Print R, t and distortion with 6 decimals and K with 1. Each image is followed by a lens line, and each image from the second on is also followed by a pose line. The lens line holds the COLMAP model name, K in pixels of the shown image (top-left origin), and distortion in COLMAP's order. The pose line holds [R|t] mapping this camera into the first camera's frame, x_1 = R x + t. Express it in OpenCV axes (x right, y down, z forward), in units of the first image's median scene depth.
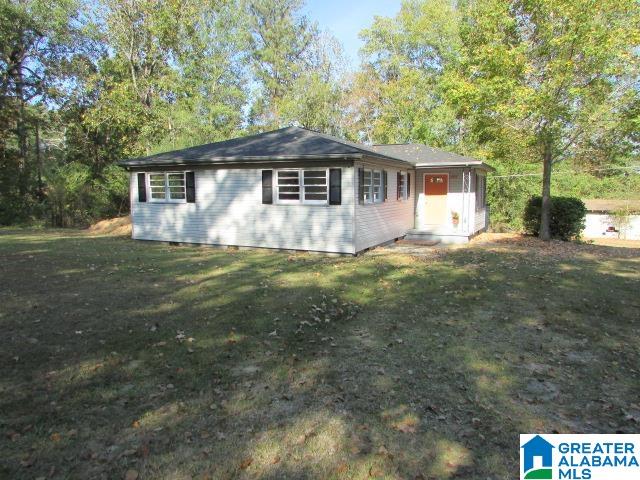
lens RADIAL K [[456.6, 0, 318.4], [0, 456.6, 238.4], [0, 0, 1]] dist [-0.029722, 0.010627]
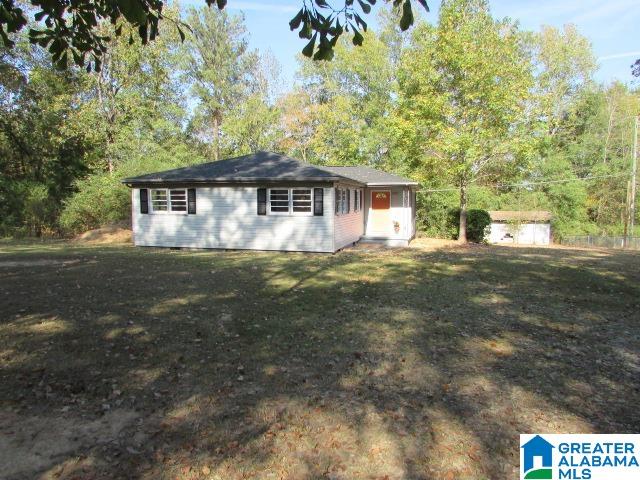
lens RADIAL K [[456.6, 0, 321.0], [0, 456.6, 237.7], [0, 0, 1]] dist [-0.029722, 0.010627]
pose [[0.981920, -0.010813, 0.188987, -0.151062], [0.015759, 0.999571, -0.024689, 0.015895], [-0.188639, 0.027221, 0.981669, -0.211395]]
